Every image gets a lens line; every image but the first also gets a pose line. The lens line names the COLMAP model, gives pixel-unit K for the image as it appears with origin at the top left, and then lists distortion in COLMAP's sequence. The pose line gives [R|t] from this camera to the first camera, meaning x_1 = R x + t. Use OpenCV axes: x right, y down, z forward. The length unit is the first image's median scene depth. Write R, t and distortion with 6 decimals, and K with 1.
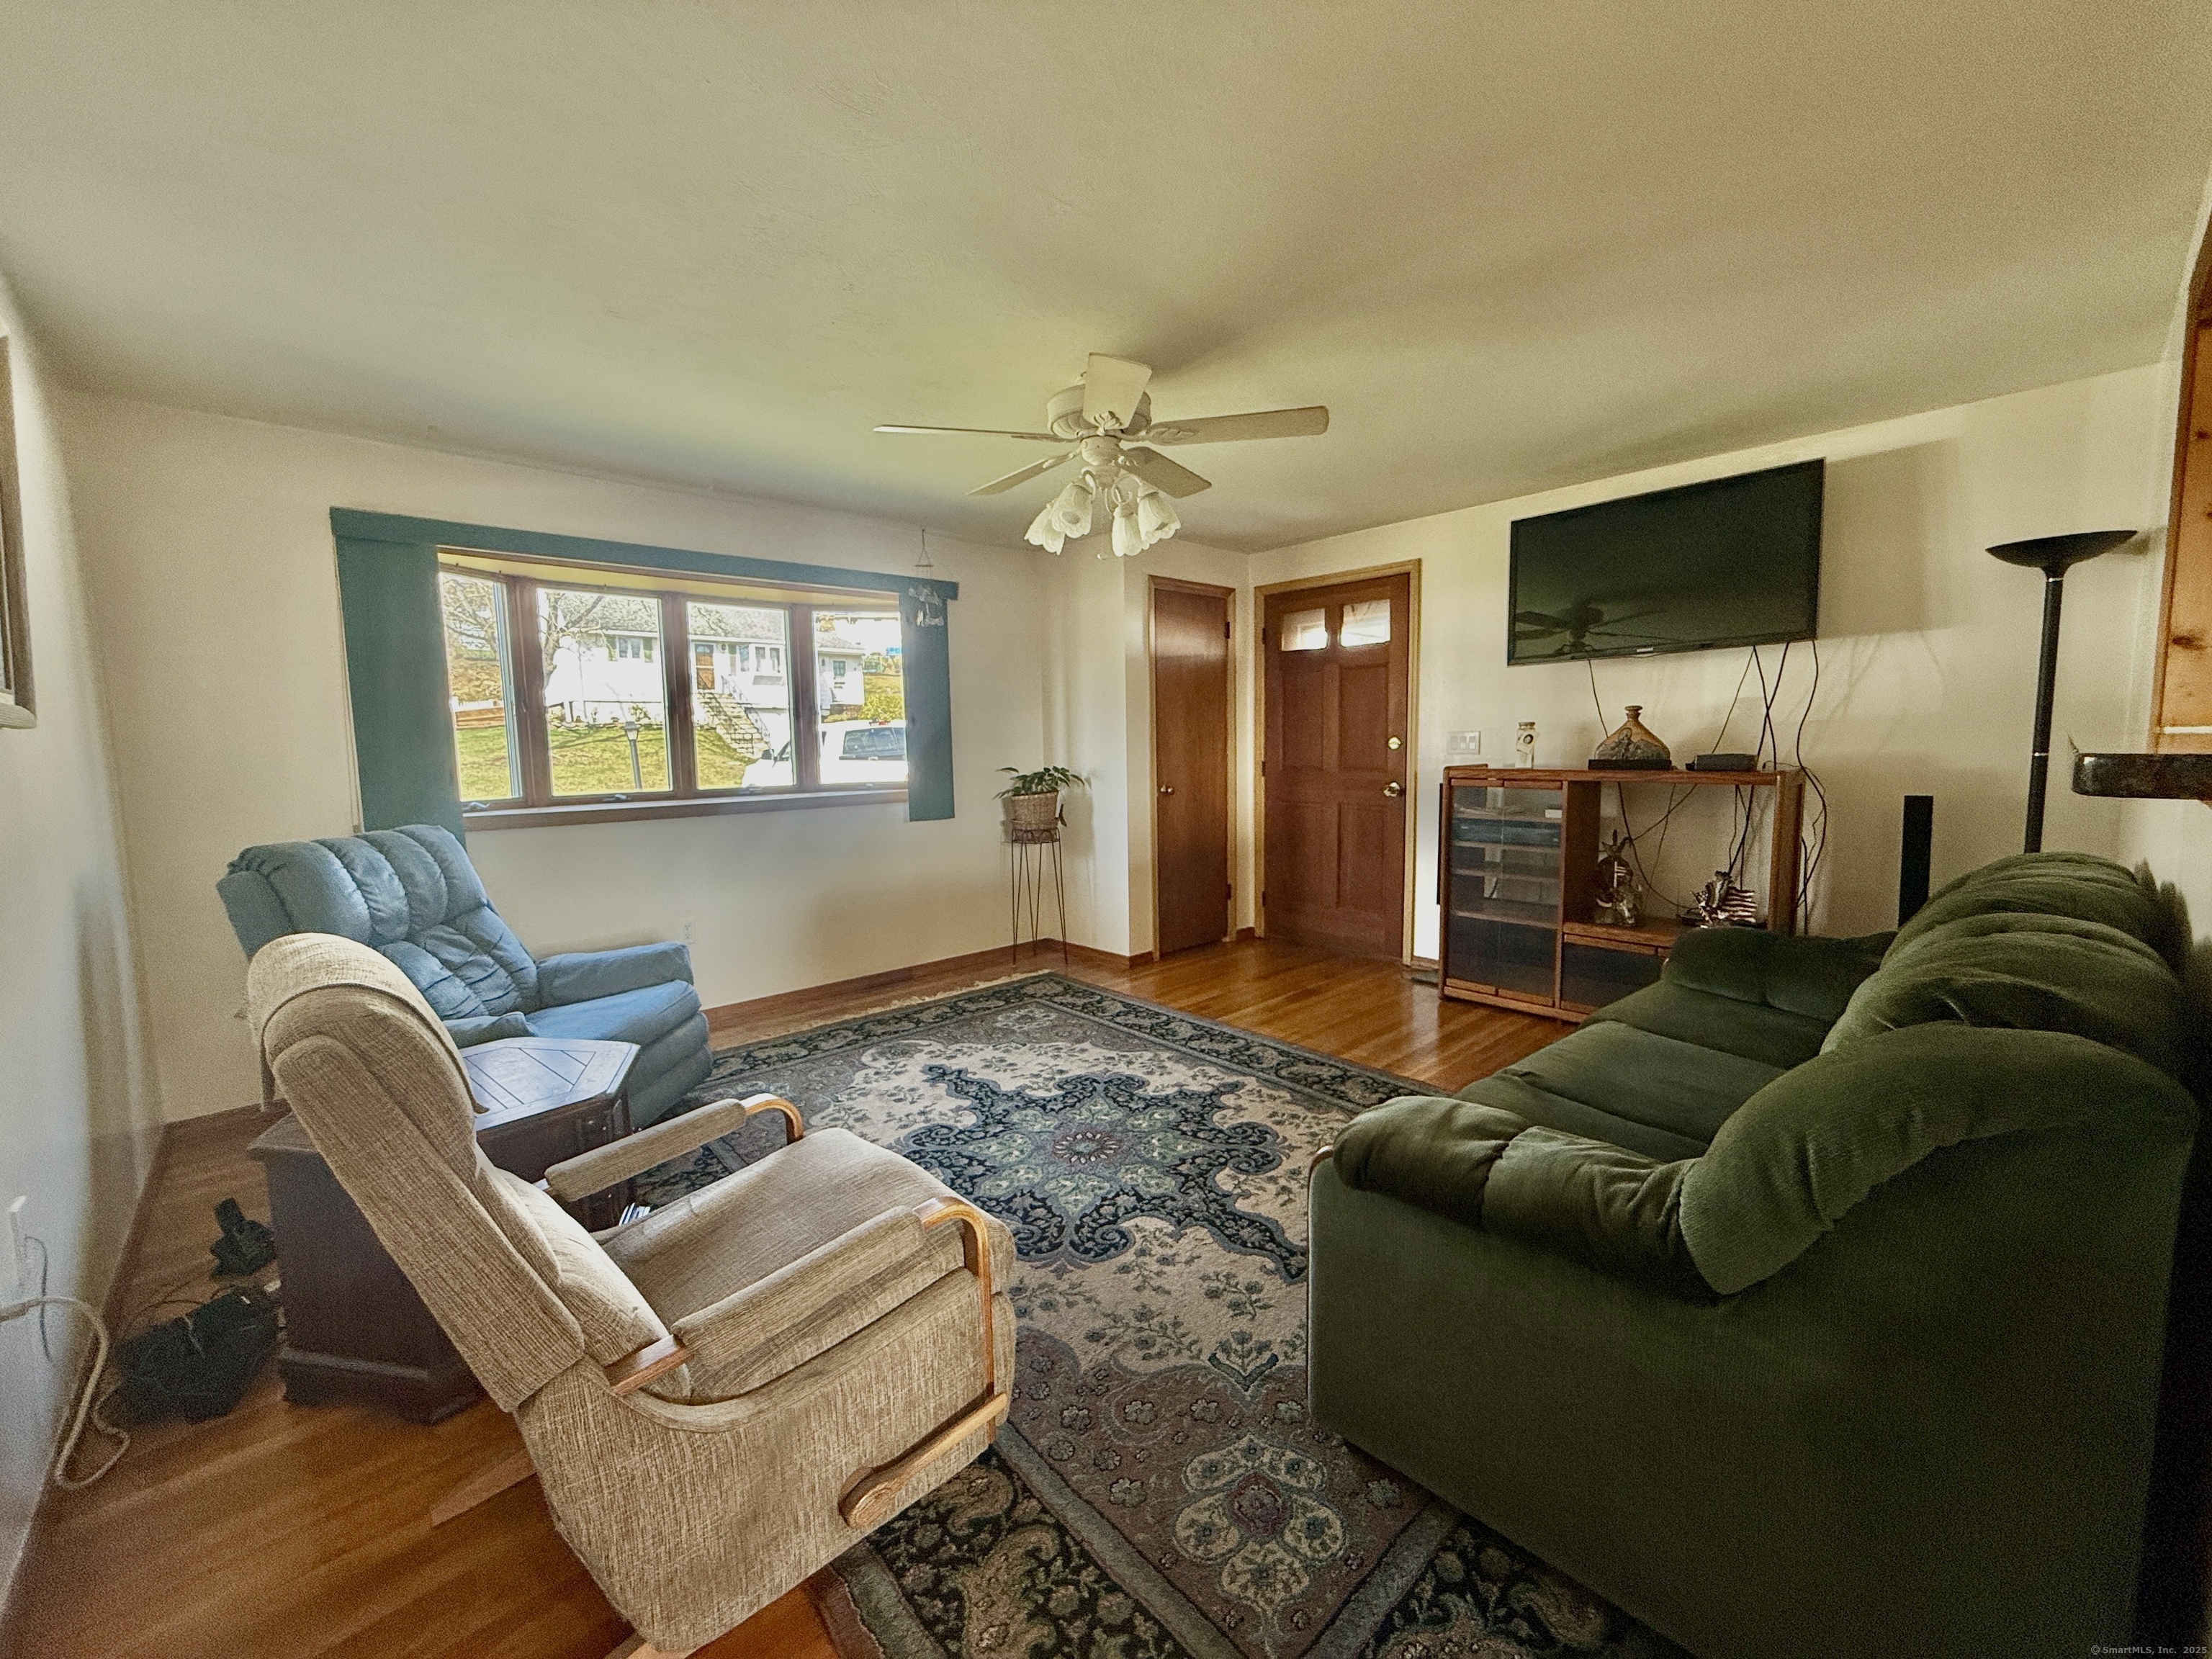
lens RADIAL K [[918.1, 0, 1106.0], [0, 918.1, 829.5], [0, 0, 1]] dist [0.014023, 0.000213]
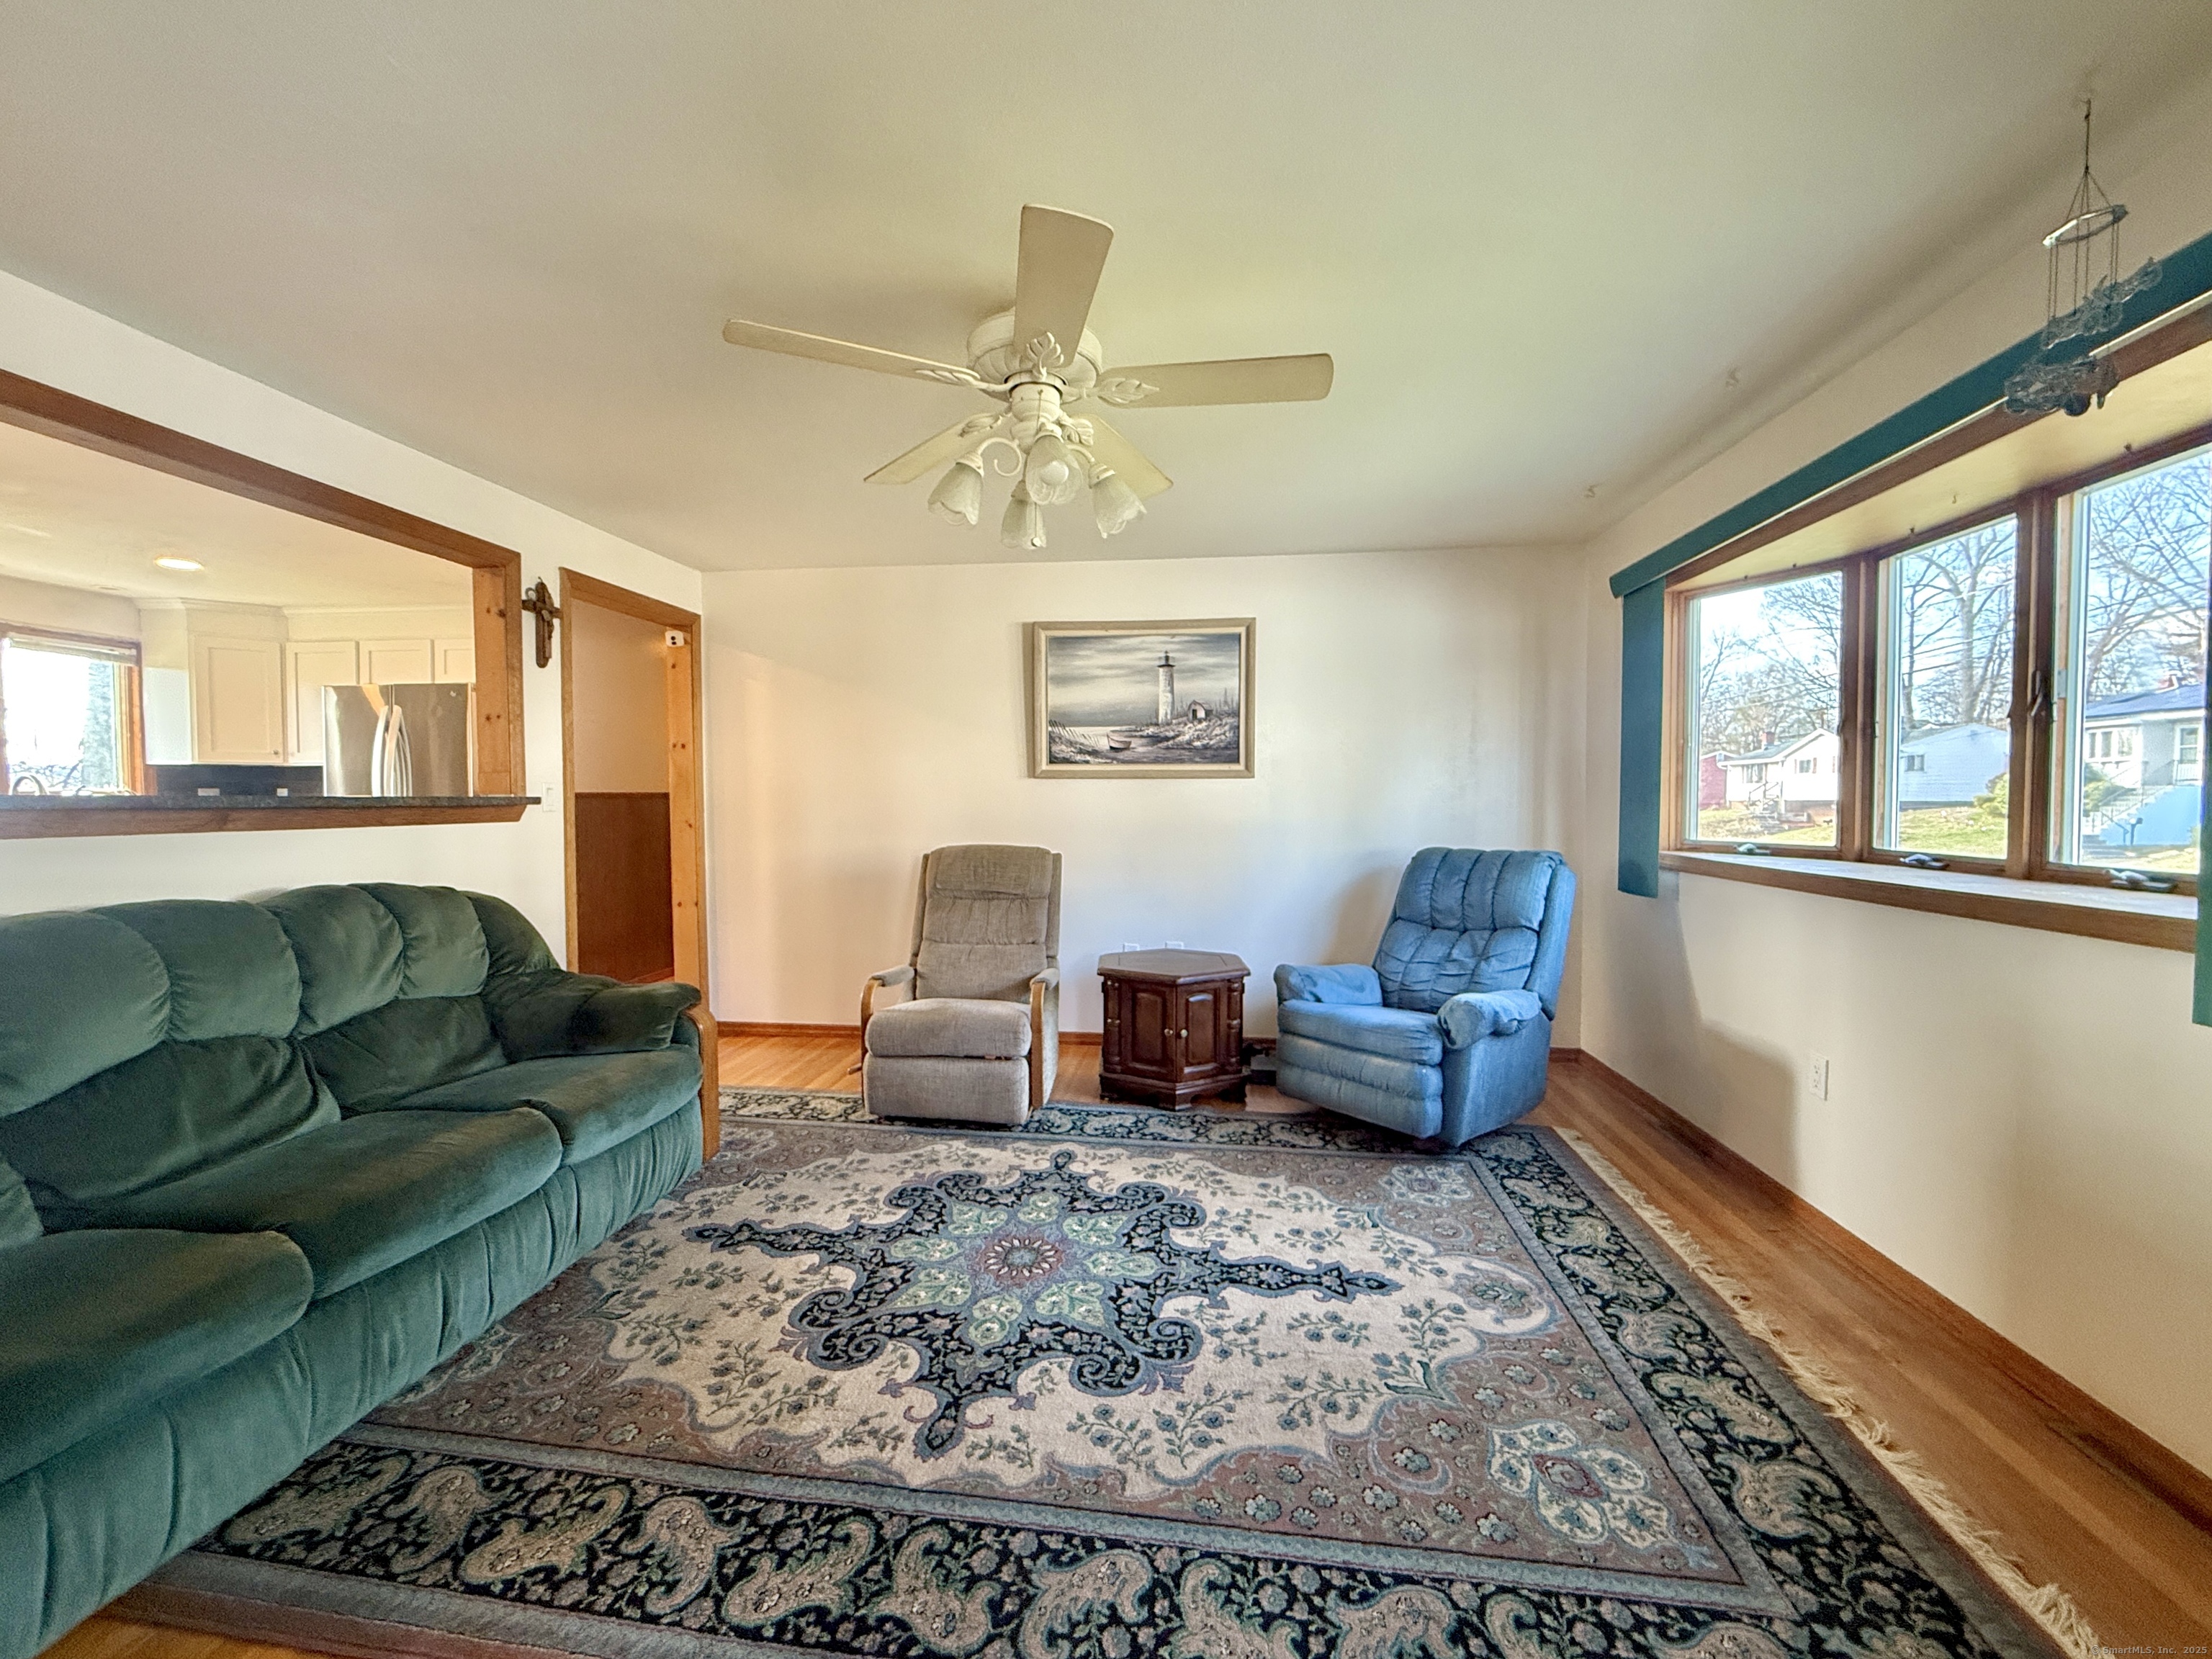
lens RADIAL K [[918.1, 0, 1106.0], [0, 918.1, 829.5], [0, 0, 1]] dist [0.014023, 0.000213]
pose [[-0.771880, 0.042972, -0.634314, 0.389192], [-0.041590, 0.992163, 0.117824, -0.137691], [0.634406, 0.117327, -0.764044, 1.442536]]
